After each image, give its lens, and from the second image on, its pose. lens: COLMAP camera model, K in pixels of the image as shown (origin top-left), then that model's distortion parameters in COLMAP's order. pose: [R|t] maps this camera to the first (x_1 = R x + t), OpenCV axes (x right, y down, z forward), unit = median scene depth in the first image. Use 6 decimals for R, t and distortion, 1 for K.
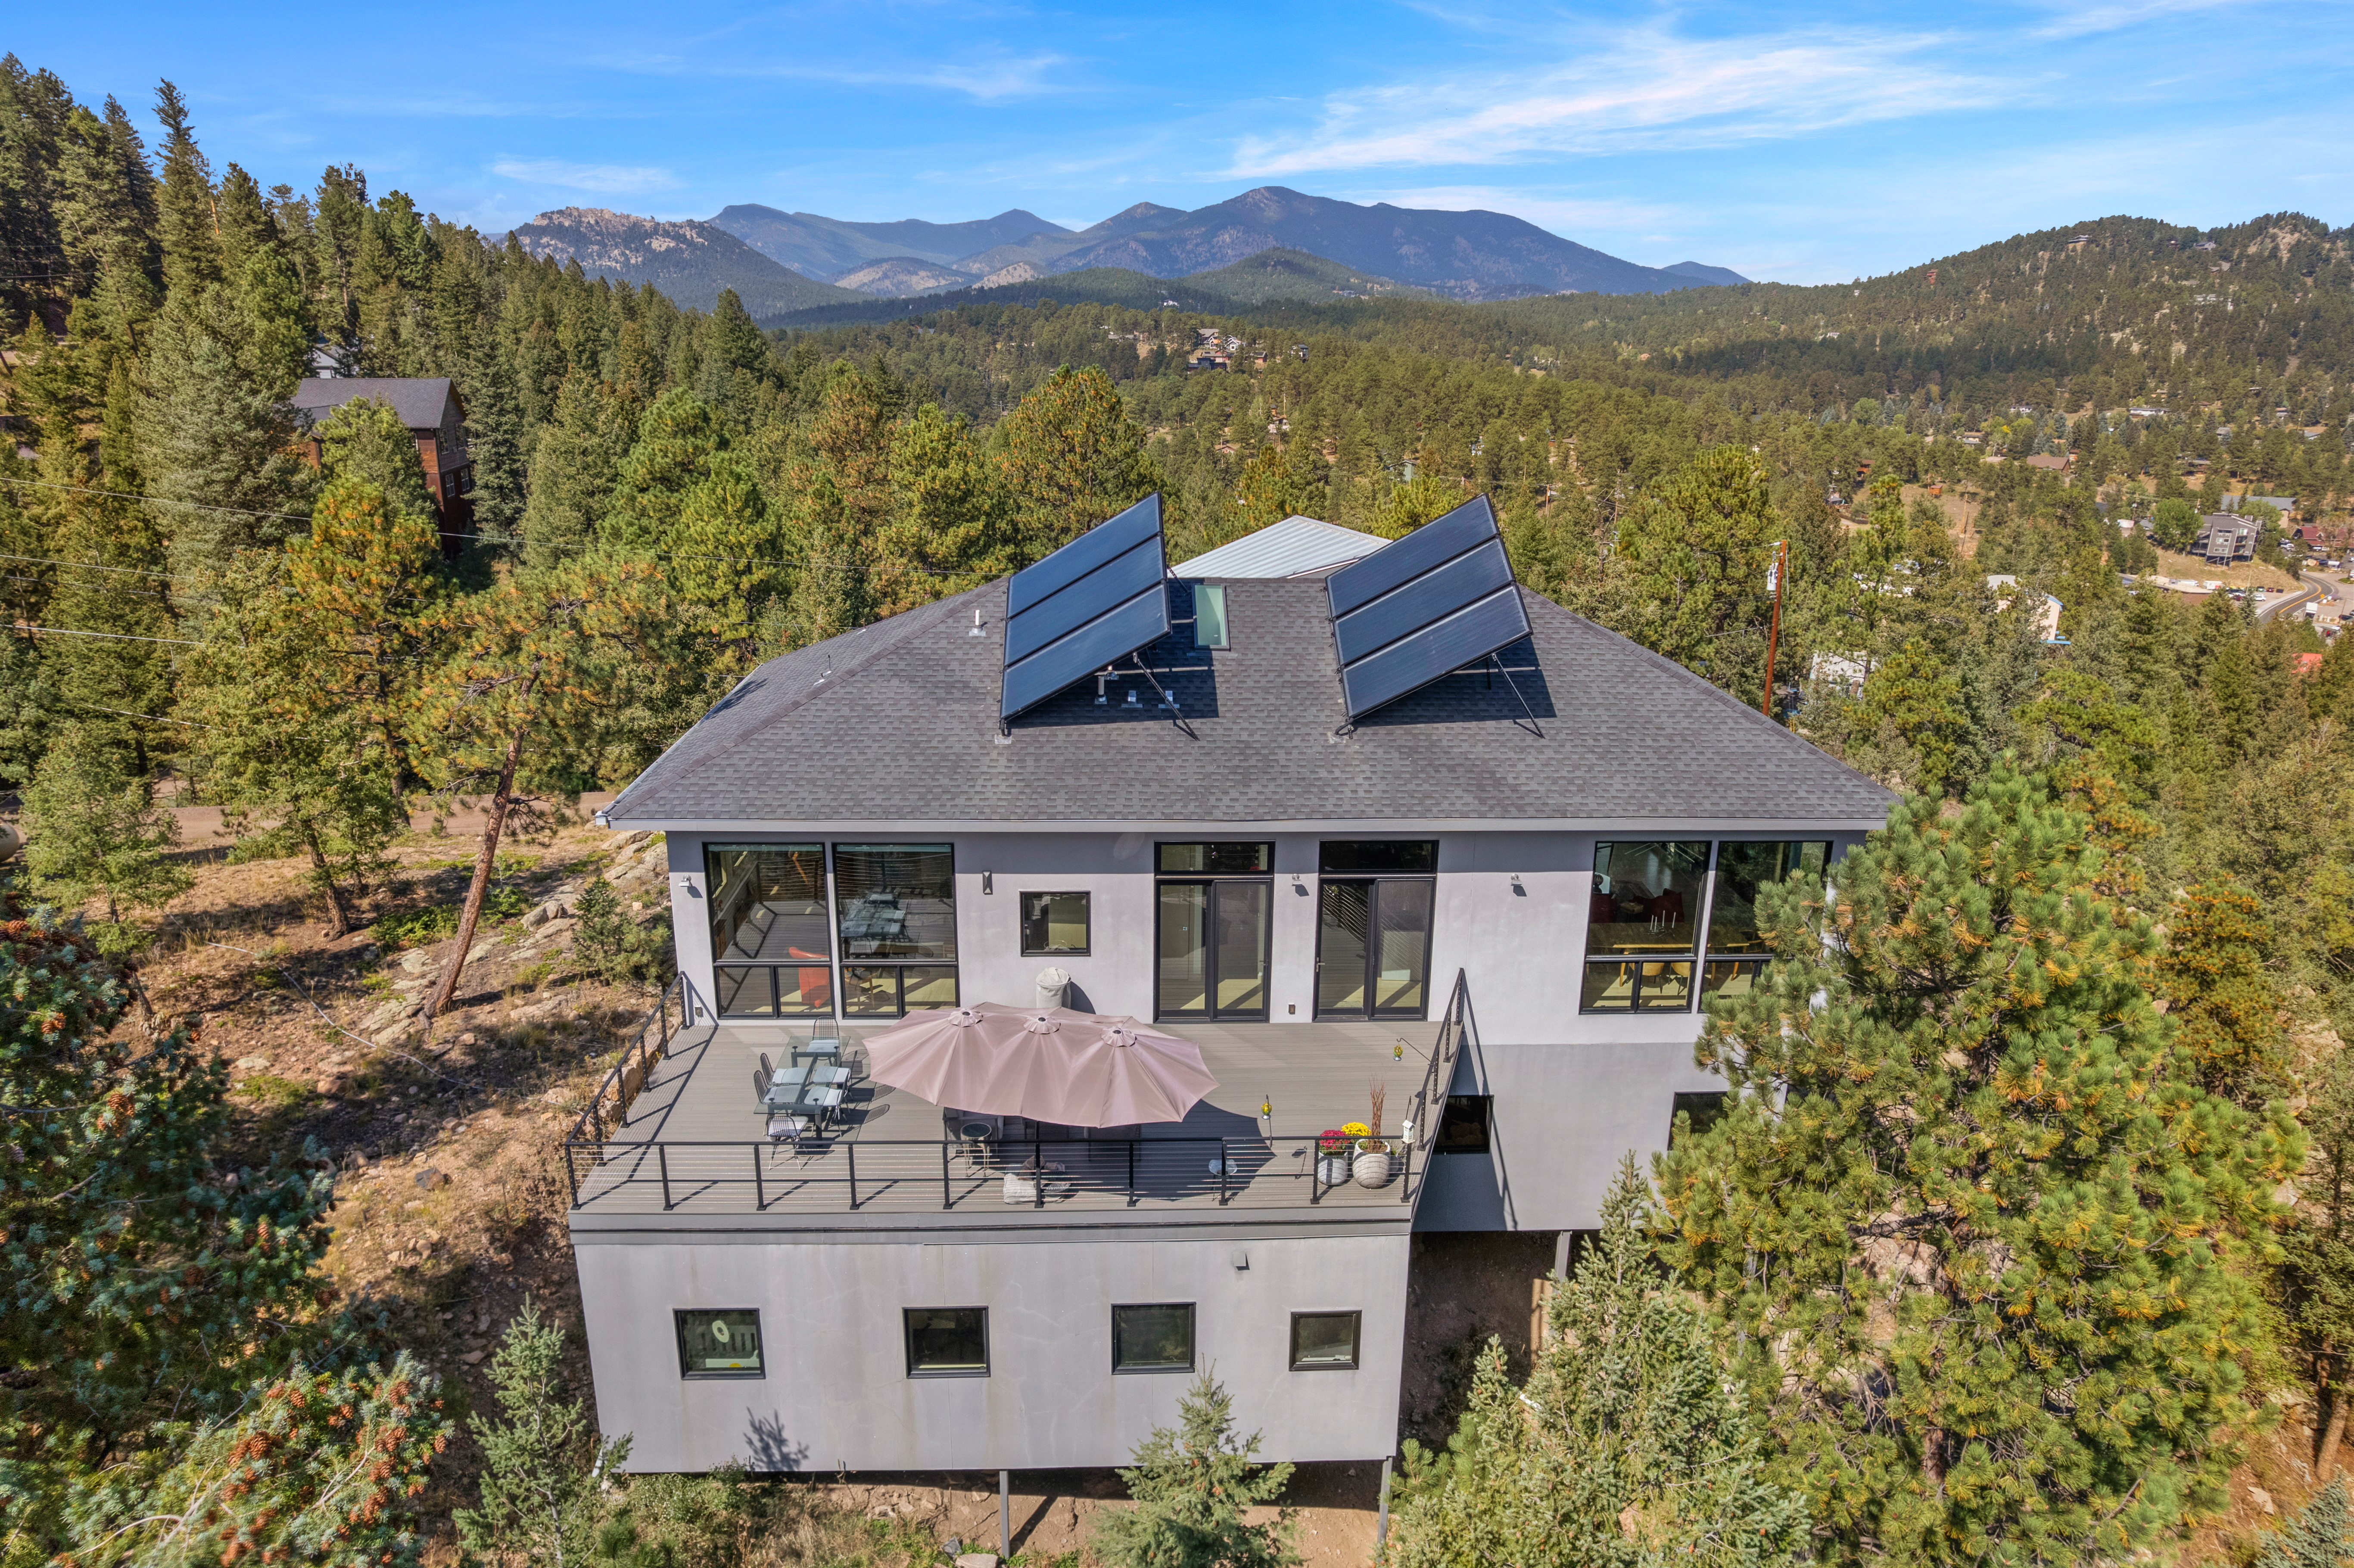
lens RADIAL K [[1538.1, 0, 1179.7], [0, 1538.1, 754.6], [0, 0, 1]] dist [-0.081616, 0.087512]
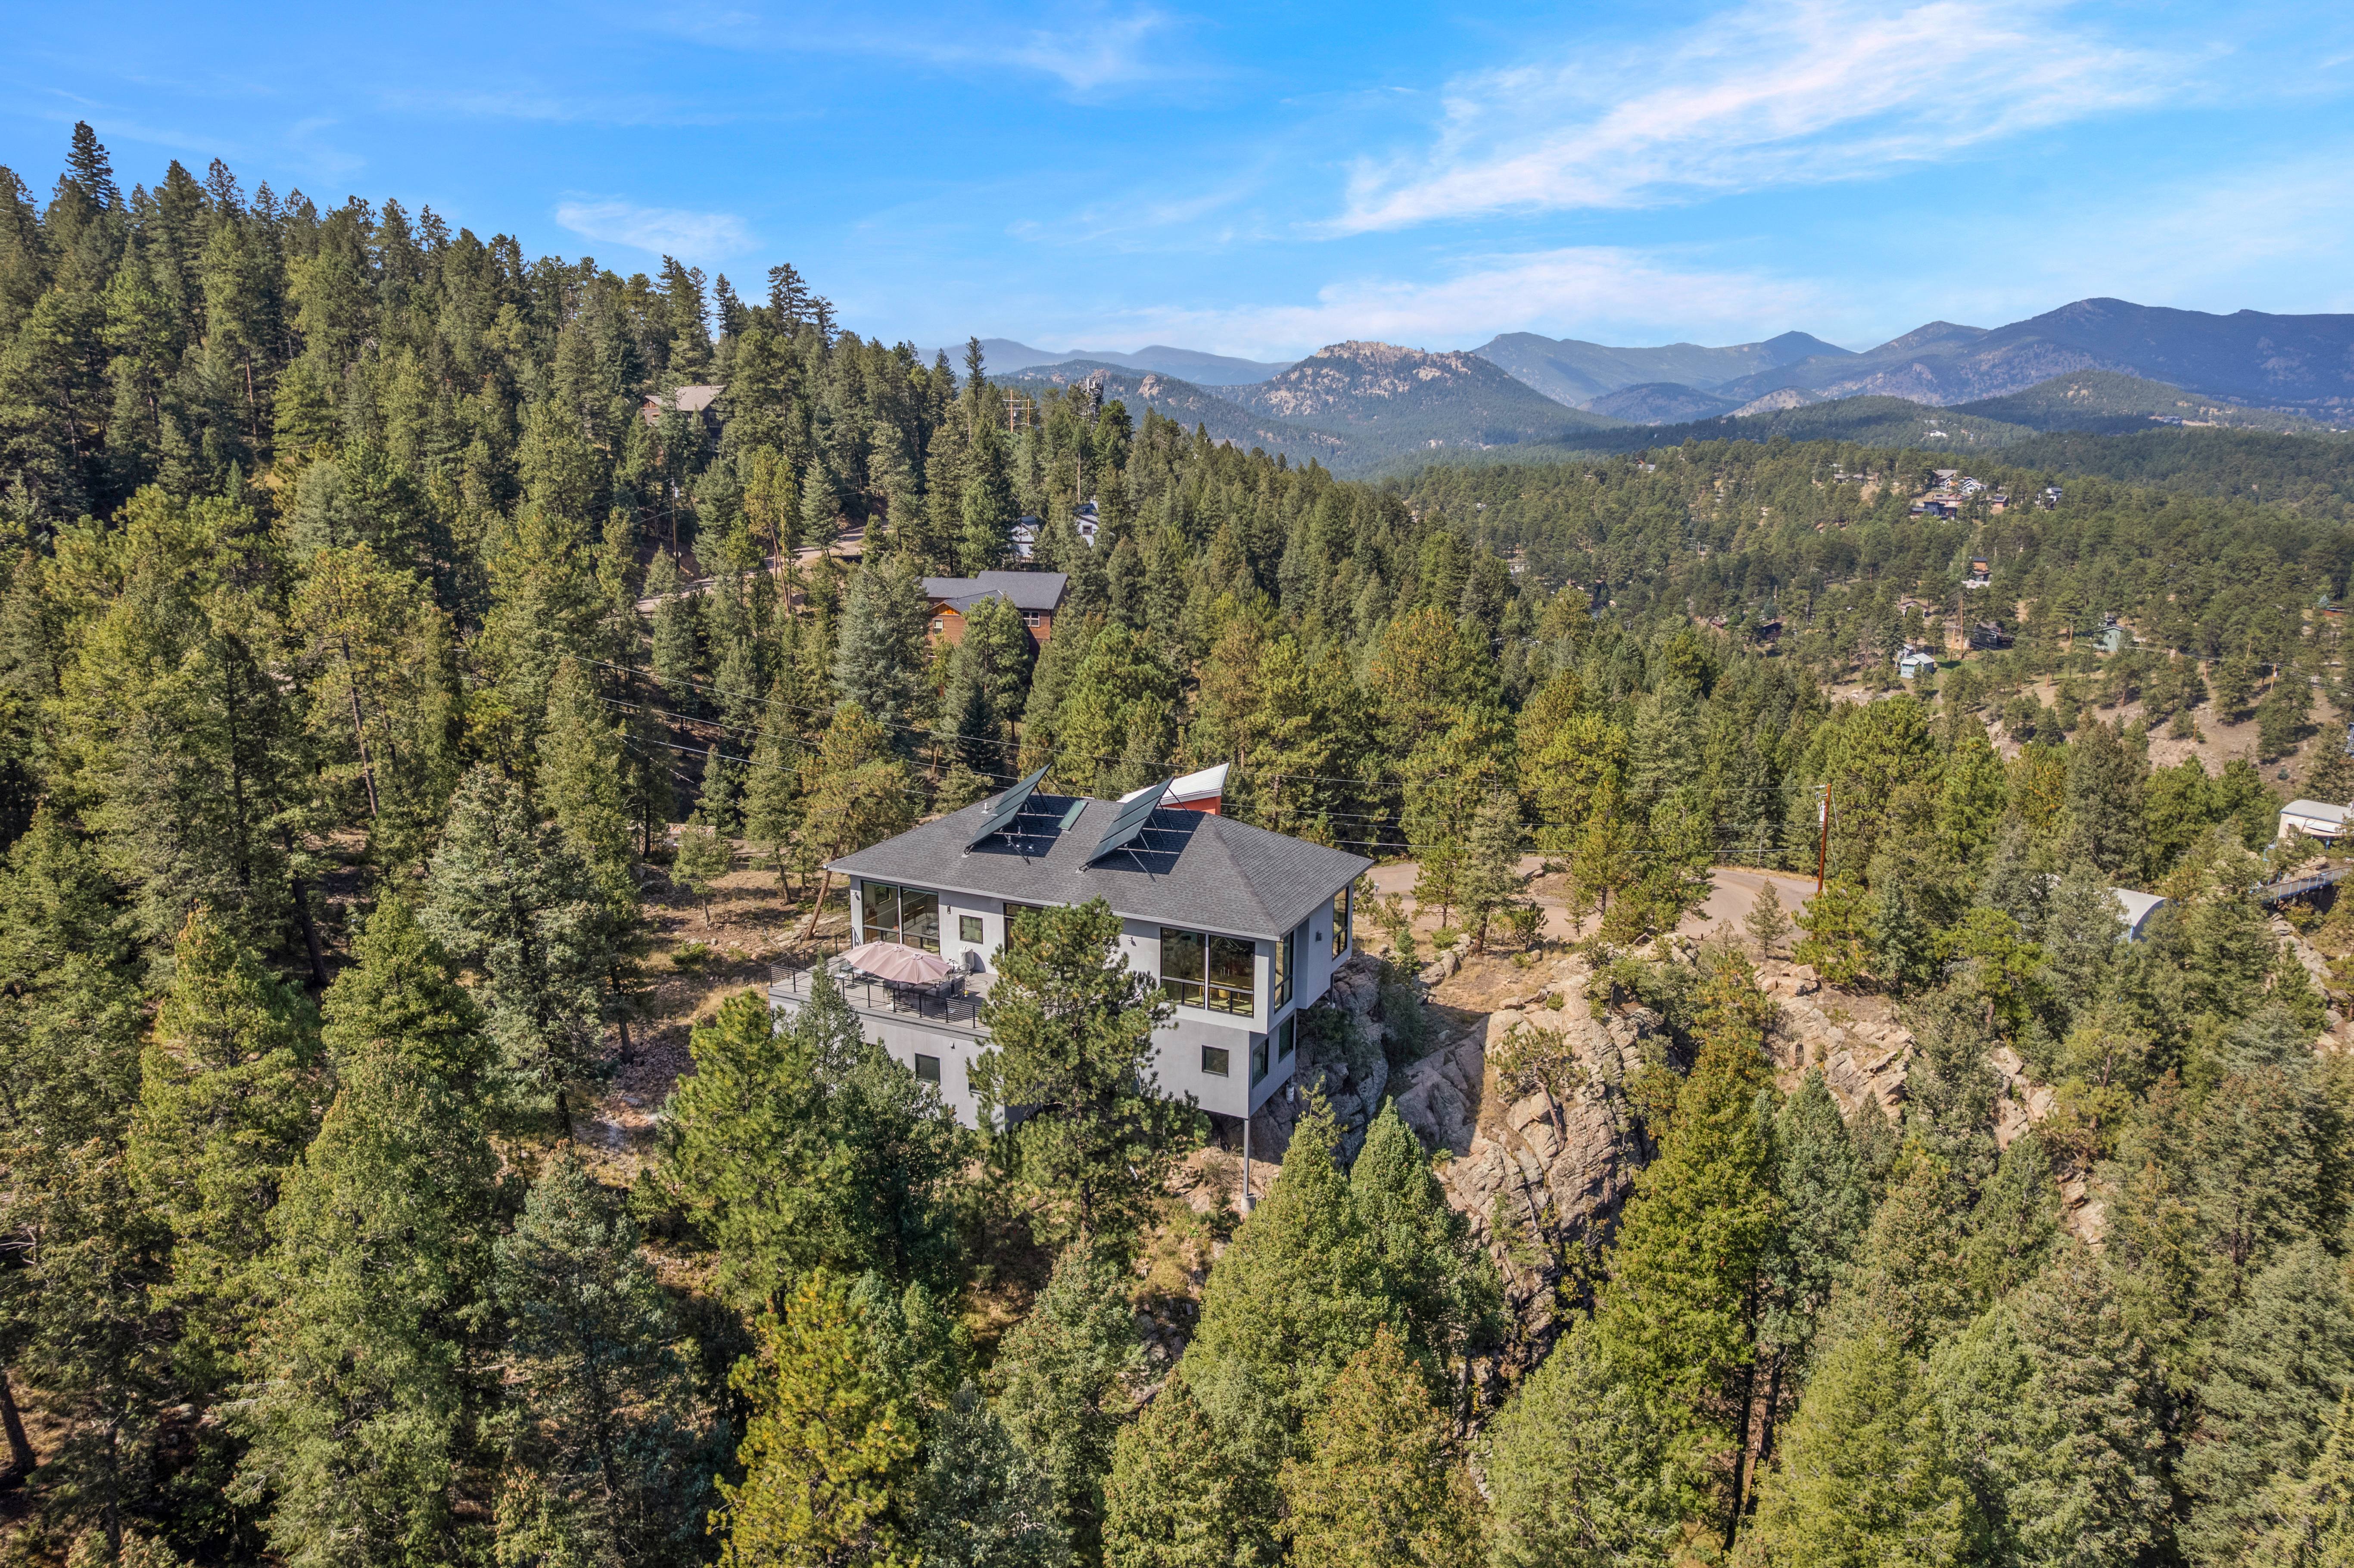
lens RADIAL K [[1571.0, 0, 1206.9], [0, 1571.0, 687.3], [0, 0, 1]] dist [-0.061290, 0.088806]
pose [[0.893418, 0.070667, -0.443633, 1.233816], [-0.122166, 0.988551, -0.088558, -0.093386], [0.432296, 0.133316, 0.891822, -1.073807]]
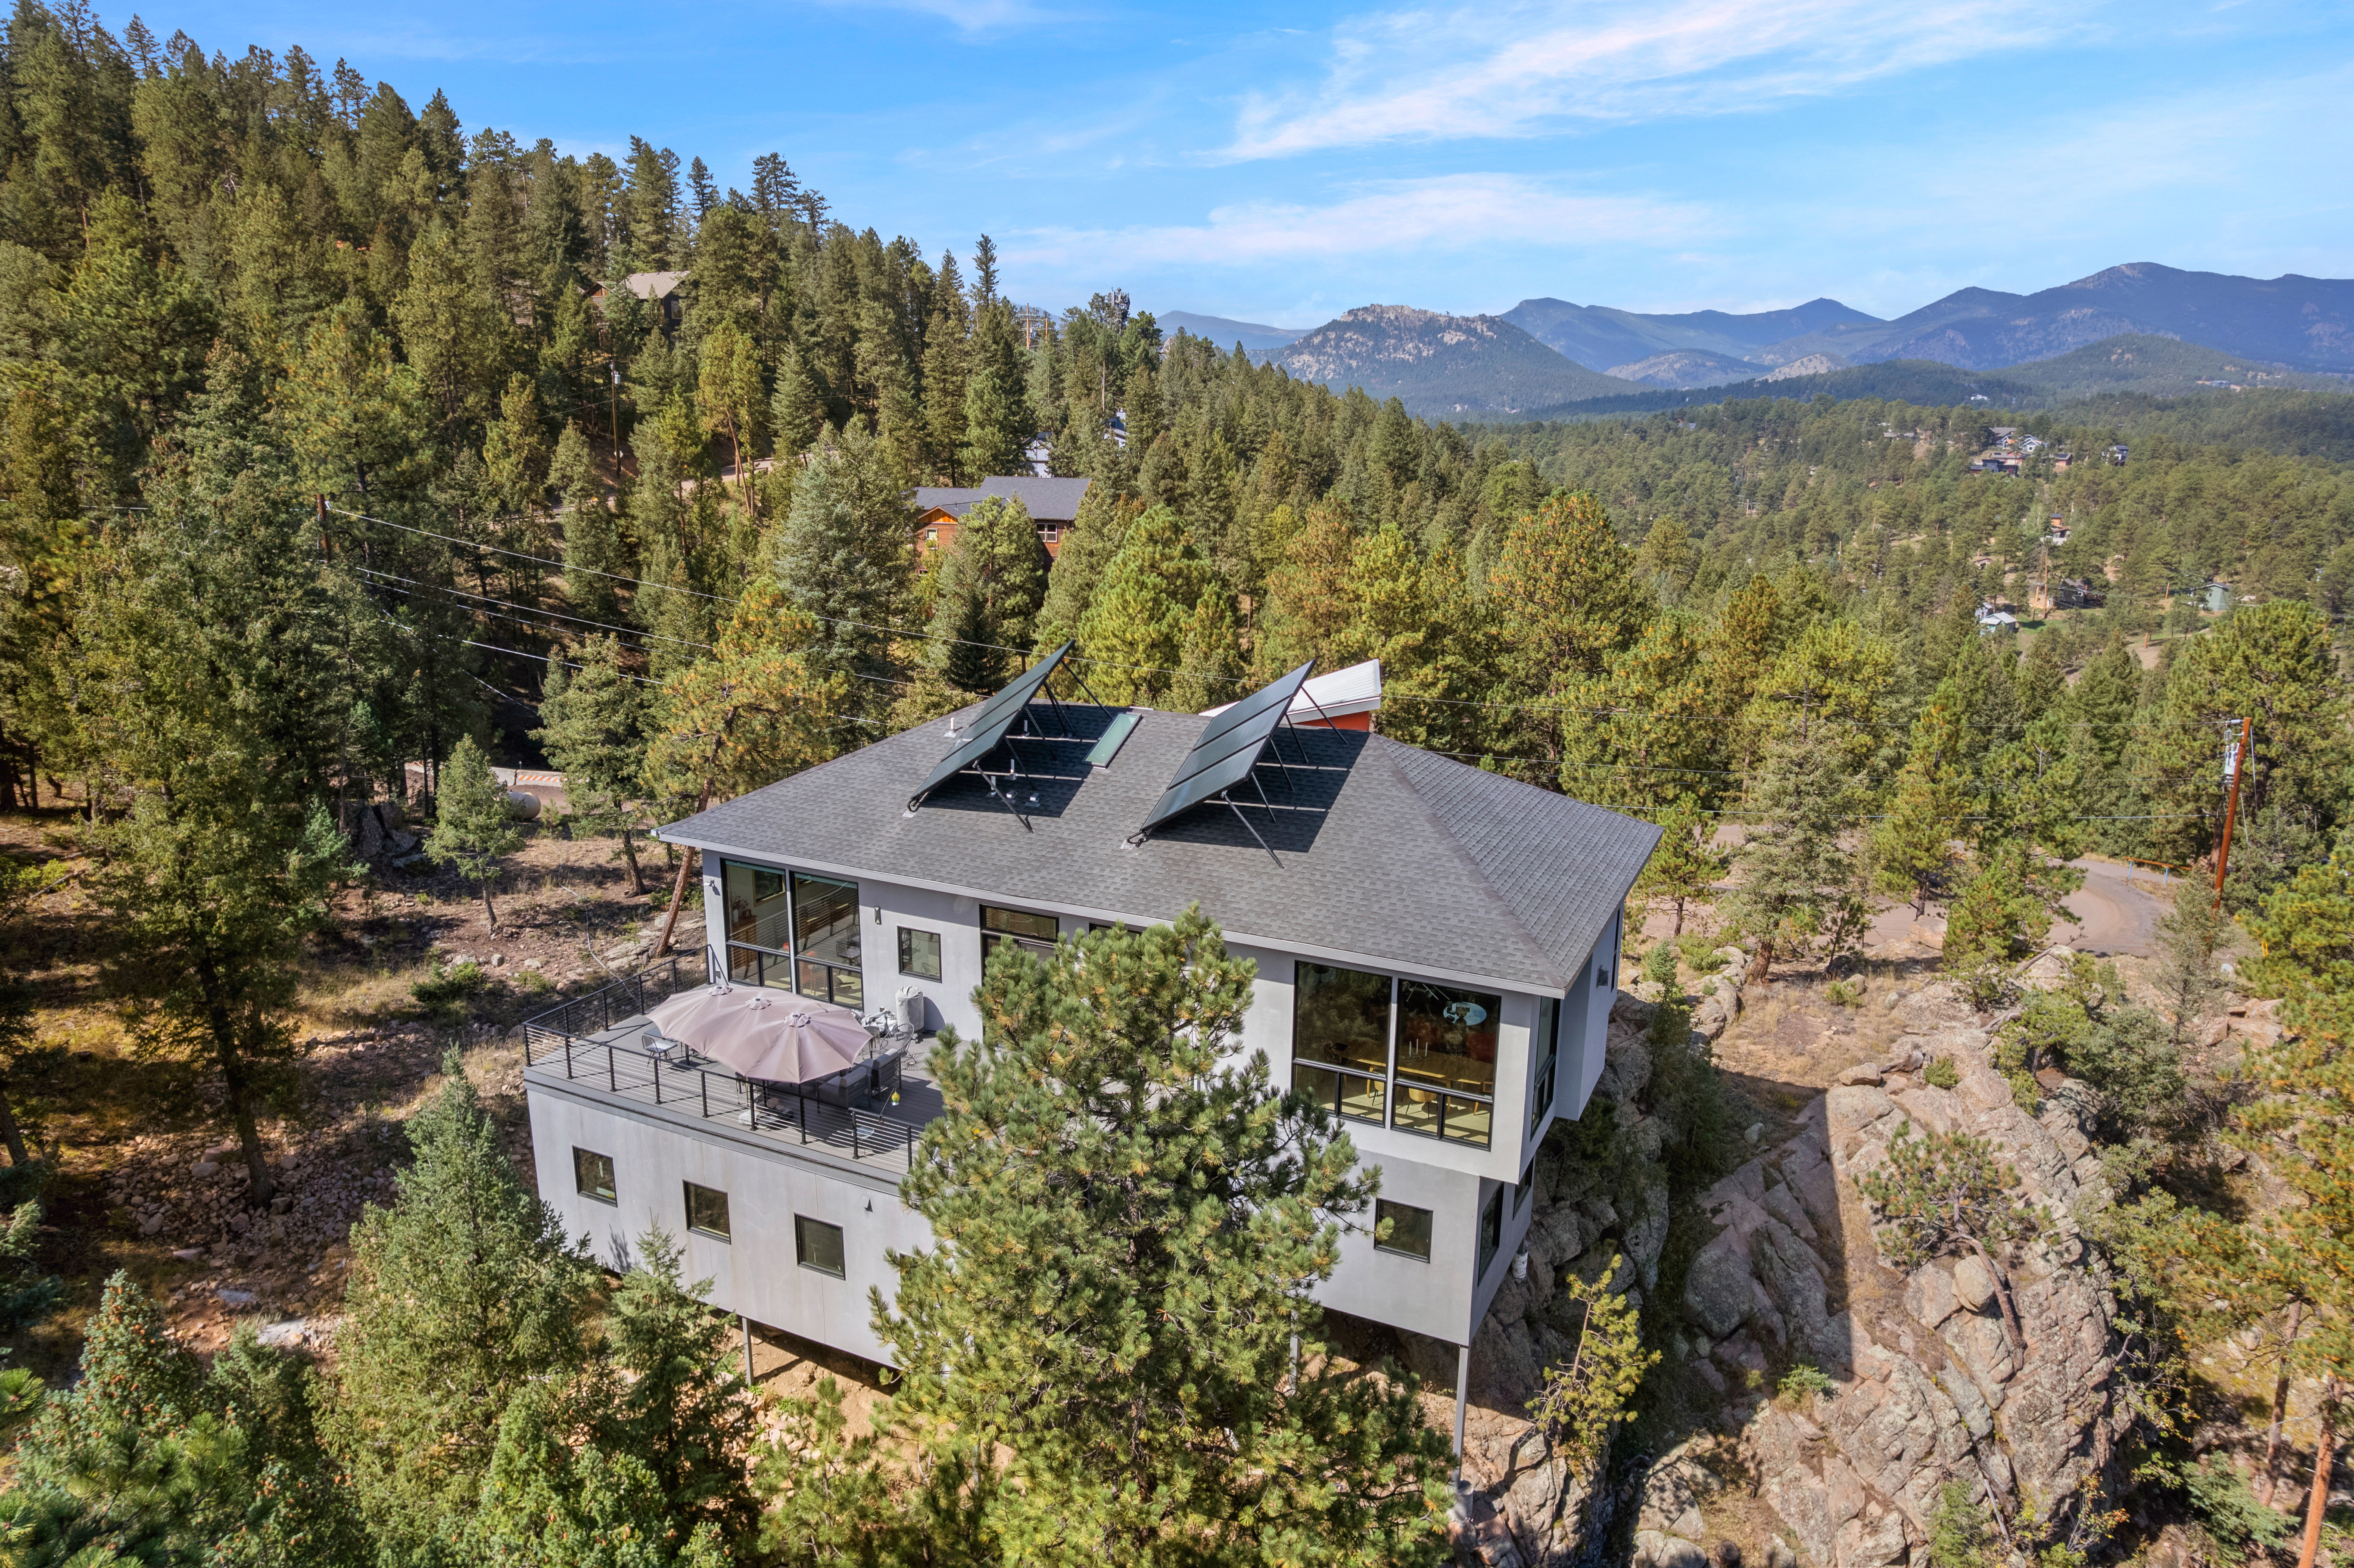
lens RADIAL K [[1538.1, 0, 1179.7], [0, 1538.1, 754.6], [0, 0, 1]] dist [-0.081616, 0.087512]
pose [[0.880025, 0.103310, -0.463555, 0.636456], [-0.128536, 0.991437, -0.023061, -0.054305], [0.457203, 0.079878, 0.885768, -0.090052]]
